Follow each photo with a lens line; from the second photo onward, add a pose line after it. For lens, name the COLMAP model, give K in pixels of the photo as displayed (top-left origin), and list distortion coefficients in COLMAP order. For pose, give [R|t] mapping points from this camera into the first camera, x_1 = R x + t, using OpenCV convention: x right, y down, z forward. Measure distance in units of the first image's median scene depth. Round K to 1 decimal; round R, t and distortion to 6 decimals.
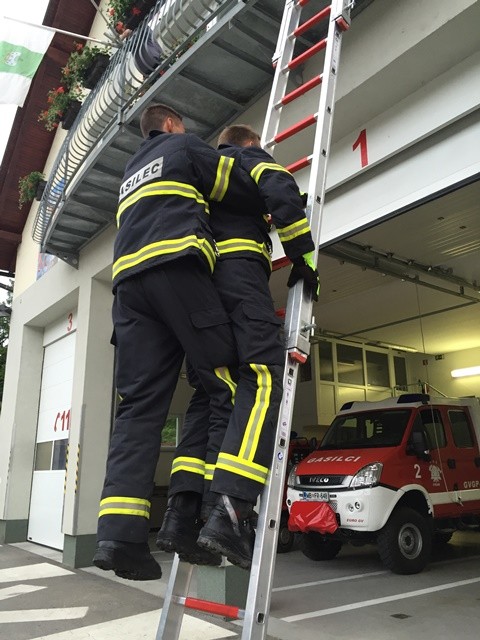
lens RADIAL K [[547.1, 0, 240.2], [0, 547.1, 324.5], [0, 0, 1]] dist [0.087800, -0.125785]
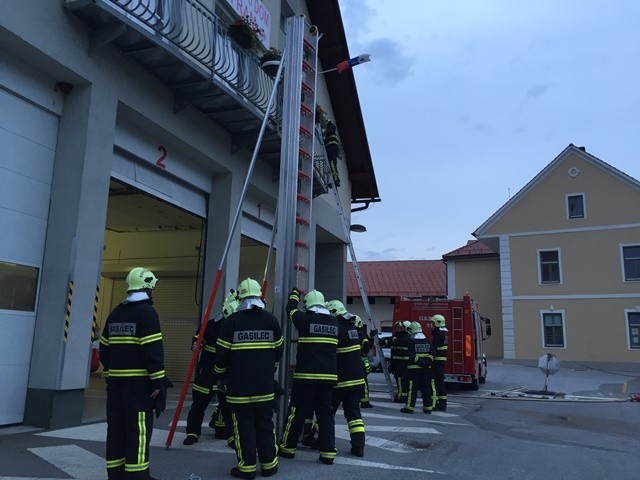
lens RADIAL K [[547.1, 0, 322.1], [0, 547.1, 239.0], [0, 0, 1]] dist [0.087800, -0.125785]
pose [[-0.554917, 0.151938, 0.817914, -1.308935], [-0.240315, 0.911988, -0.332456, 0.379690], [-0.796440, -0.381042, -0.469564, 1.248941]]
